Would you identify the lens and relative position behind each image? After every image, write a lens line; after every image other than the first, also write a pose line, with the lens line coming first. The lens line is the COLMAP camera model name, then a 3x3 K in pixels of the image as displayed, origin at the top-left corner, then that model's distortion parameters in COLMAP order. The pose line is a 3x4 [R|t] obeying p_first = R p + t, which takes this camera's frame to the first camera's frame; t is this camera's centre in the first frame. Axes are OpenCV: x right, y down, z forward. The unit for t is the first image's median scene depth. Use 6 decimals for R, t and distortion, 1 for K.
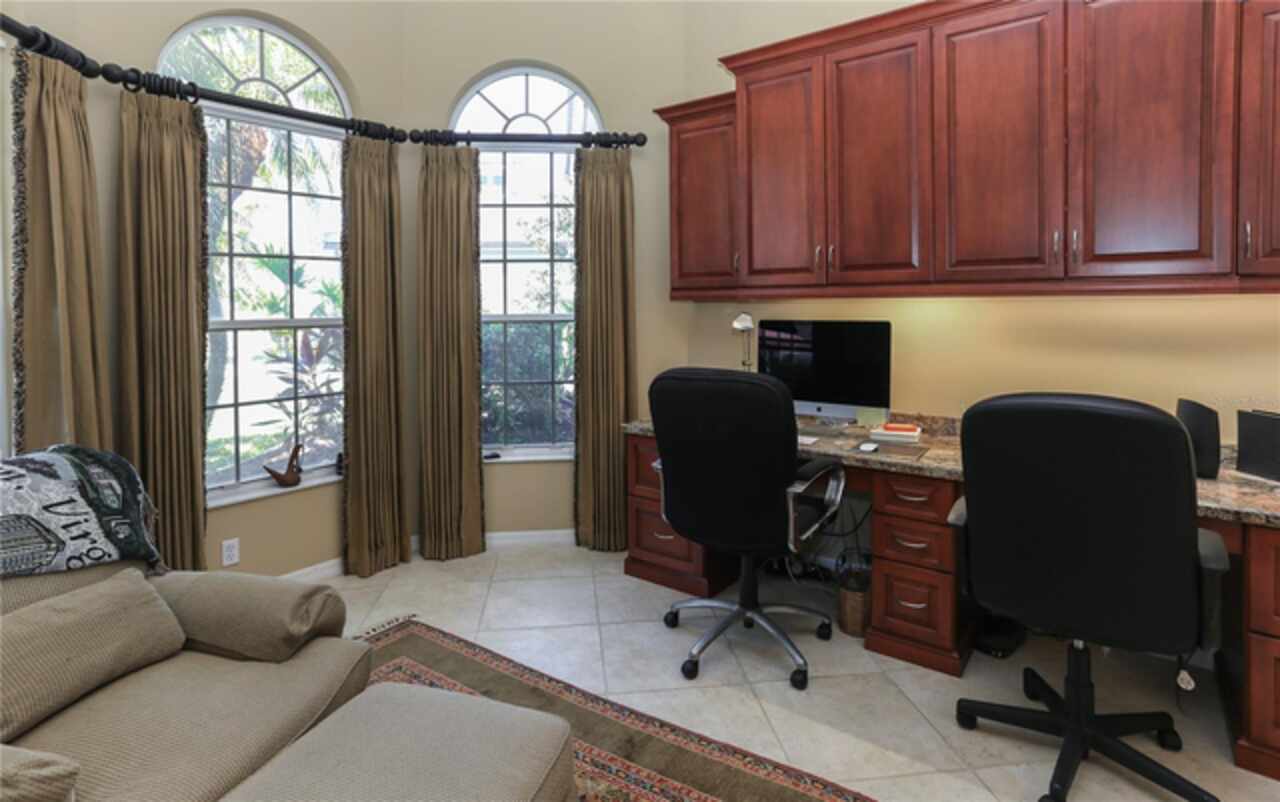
lens RADIAL K [[686.3, 0, 661.2], [0, 686.3, 316.1], [0, 0, 1]] dist [-0.038315, 0.056157]
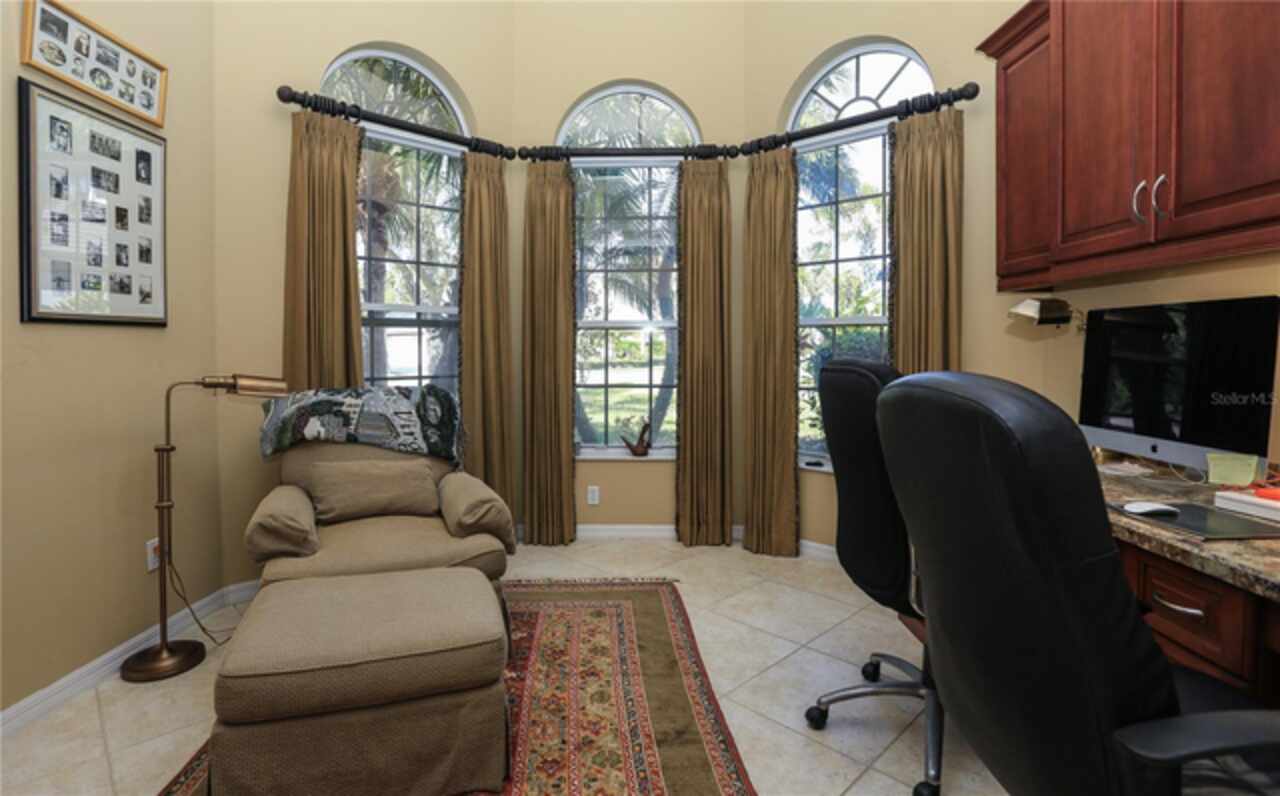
lens RADIAL K [[701.5, 0, 625.0], [0, 701.5, 357.0], [0, 0, 1]] dist [-0.042755, 0.089997]
pose [[0.573067, 0.020771, -0.819245, 0.527684], [-0.018553, 0.999751, 0.012369, 0.060944], [0.819299, 0.008112, 0.573310, 0.275116]]
